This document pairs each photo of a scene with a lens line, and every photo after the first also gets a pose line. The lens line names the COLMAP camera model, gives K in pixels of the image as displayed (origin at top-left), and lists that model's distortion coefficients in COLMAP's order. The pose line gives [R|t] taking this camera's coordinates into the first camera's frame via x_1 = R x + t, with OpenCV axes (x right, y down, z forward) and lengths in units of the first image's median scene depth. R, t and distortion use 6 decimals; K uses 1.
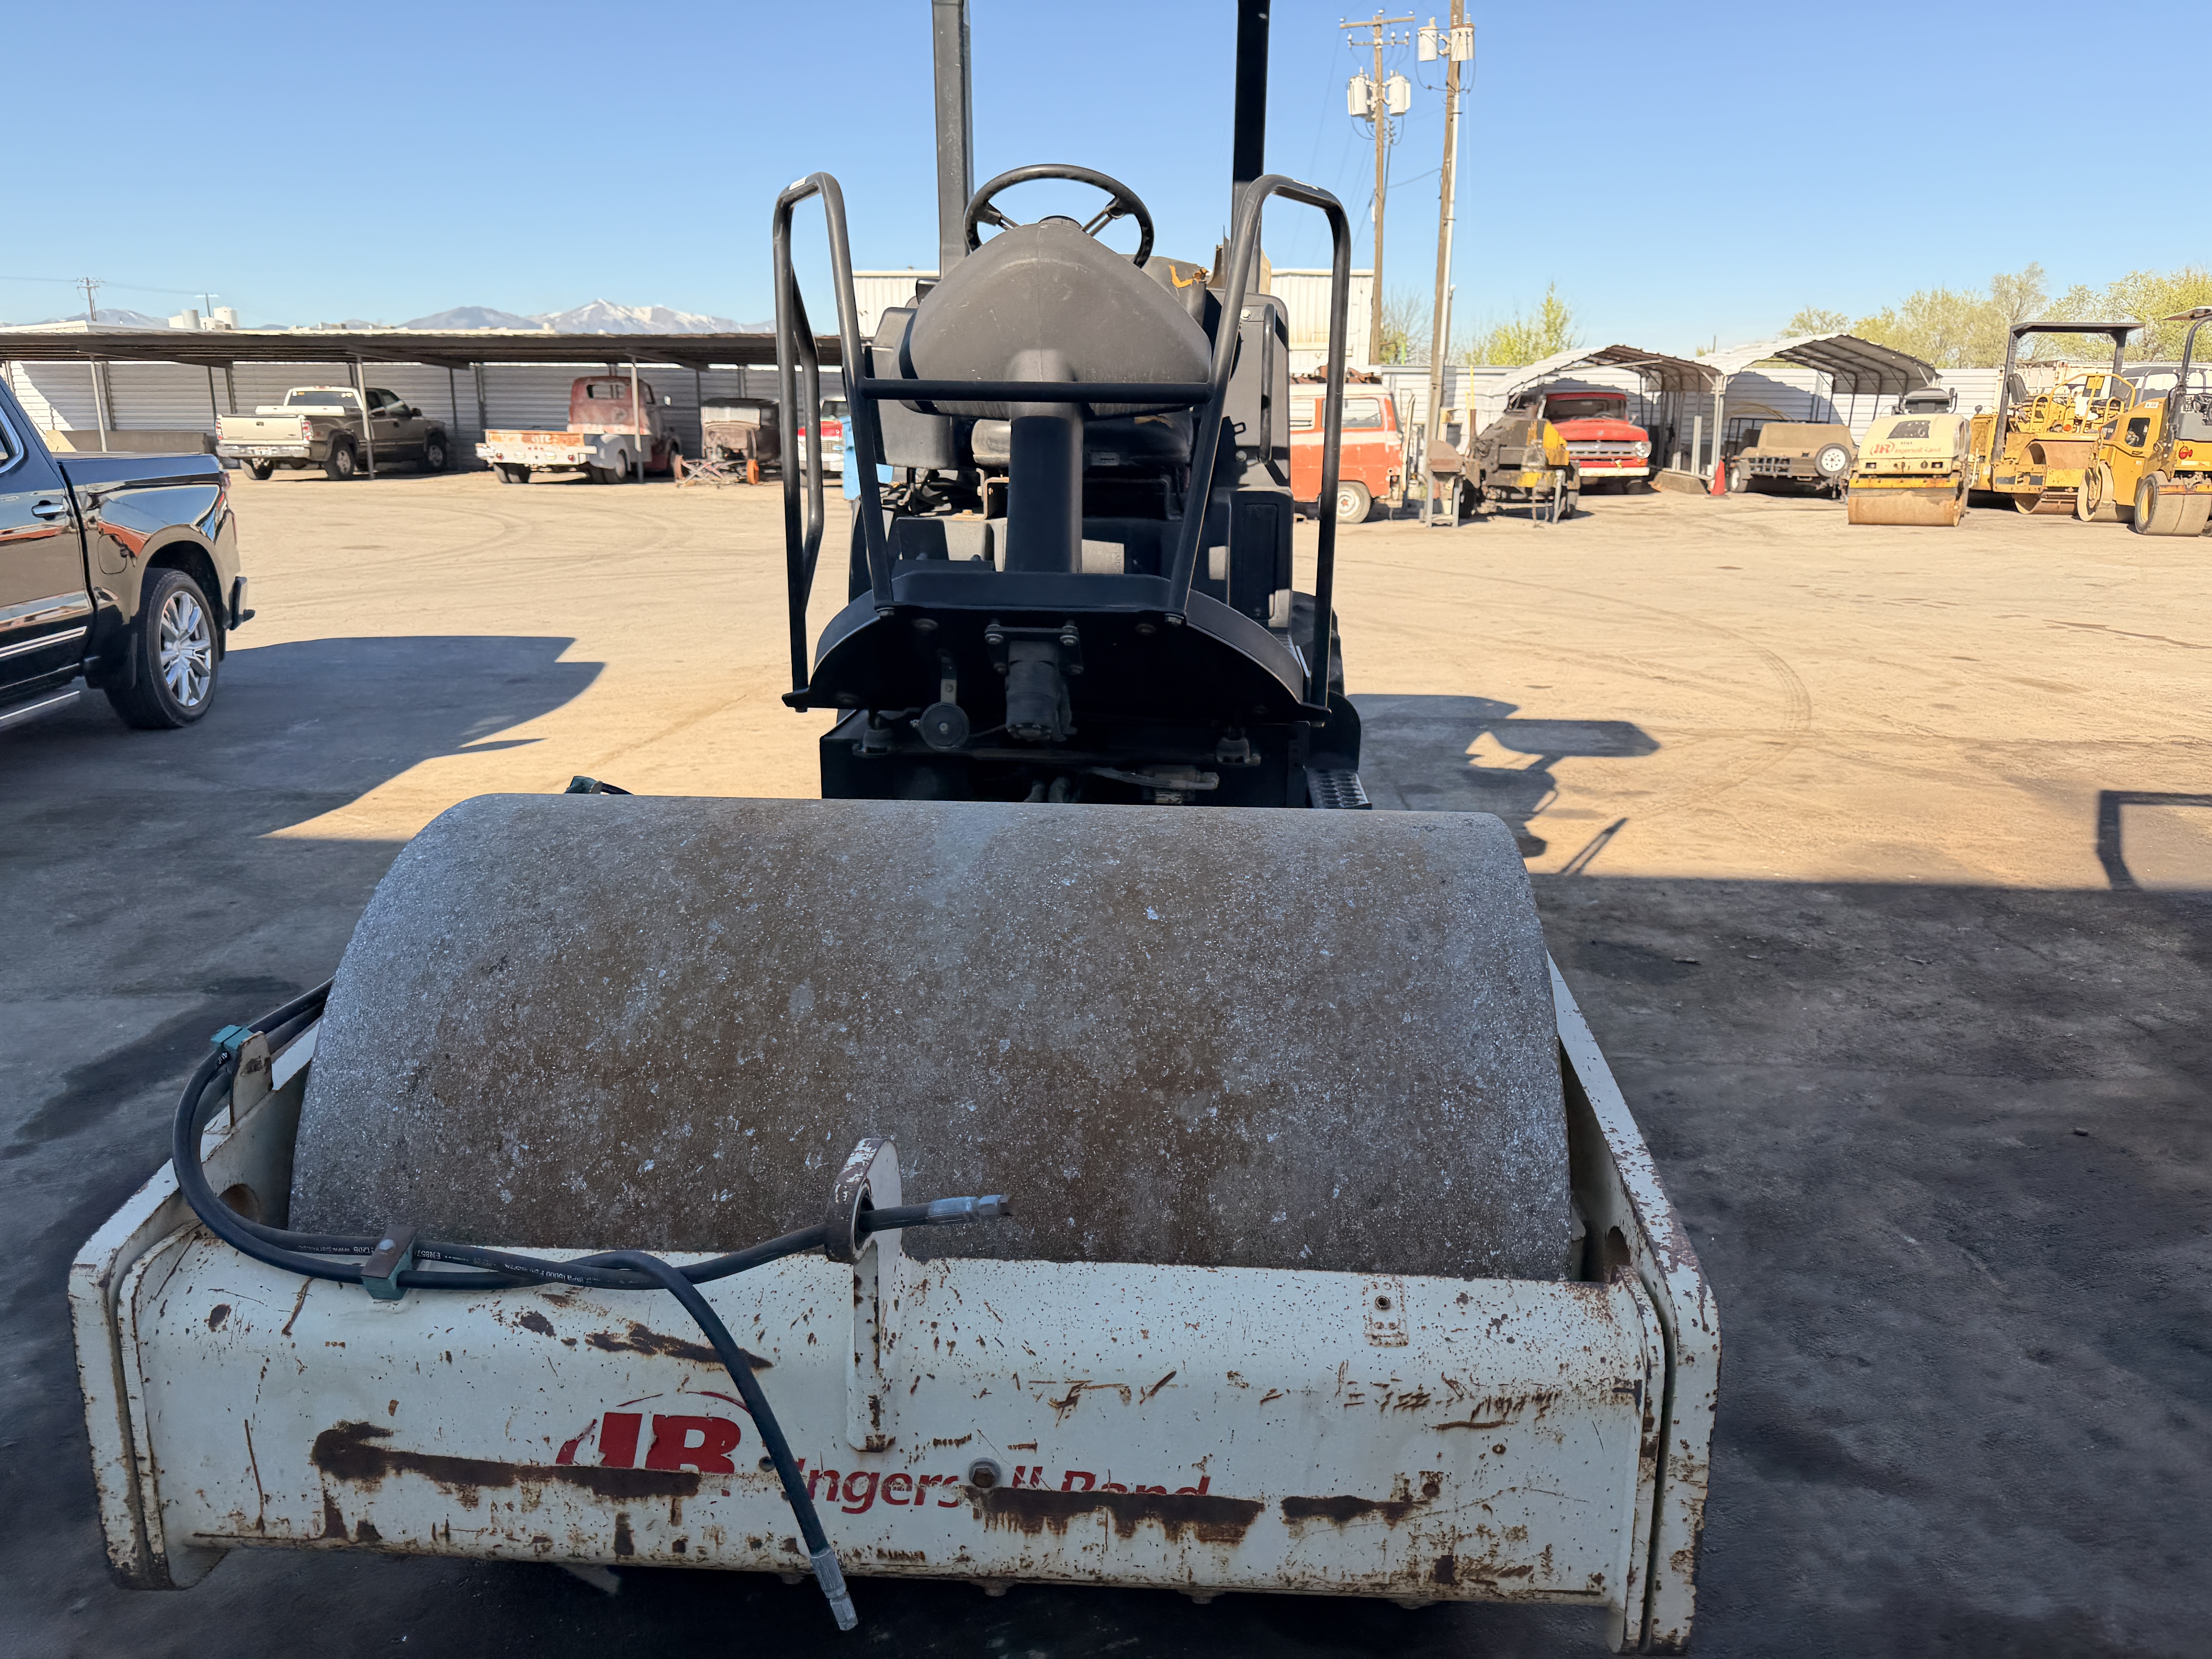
lens RADIAL K [[1629.9, 0, 1094.3], [0, 1629.9, 816.8], [0, 0, 1]] dist [0.053406, -0.091242]
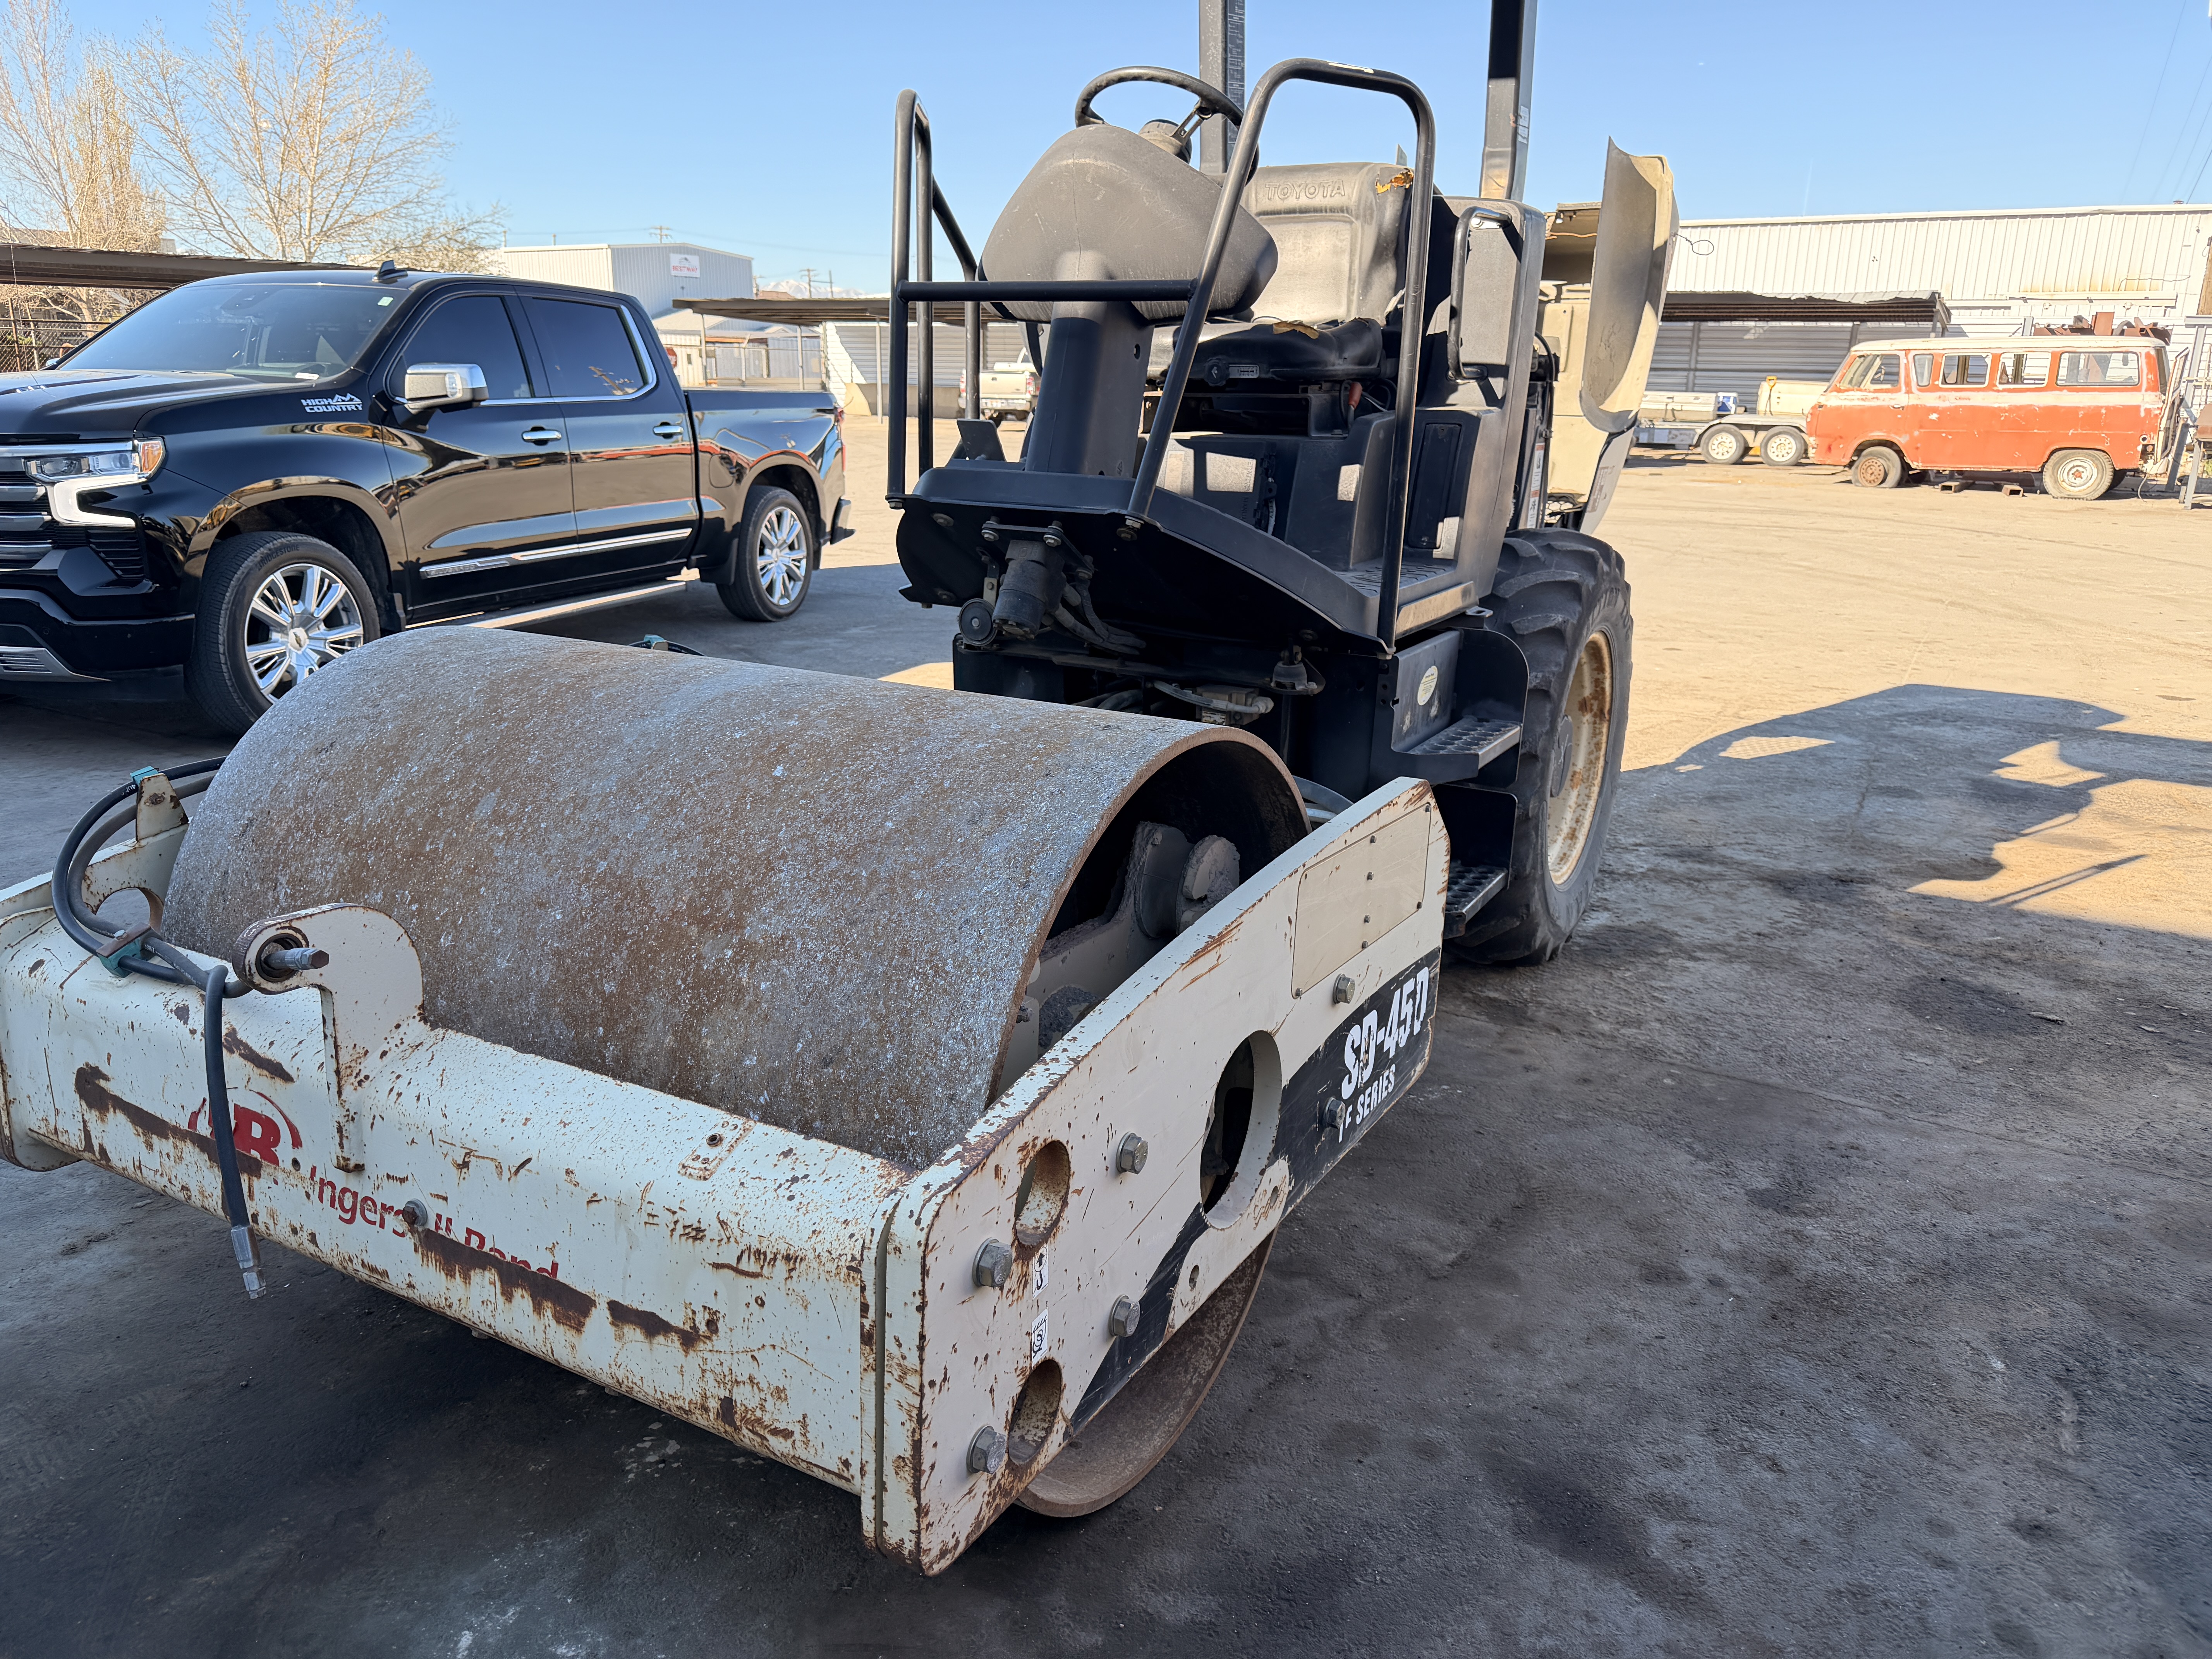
lens RADIAL K [[1629.9, 0, 1091.8], [0, 1629.9, 815.8], [0, 0, 1]] dist [0.053406, -0.091242]
pose [[0.887361, 0.123824, -0.444137, 0.729404], [-0.116268, 0.992228, 0.044334, 0.020438], [0.446175, 0.012299, 0.894861, 0.168252]]
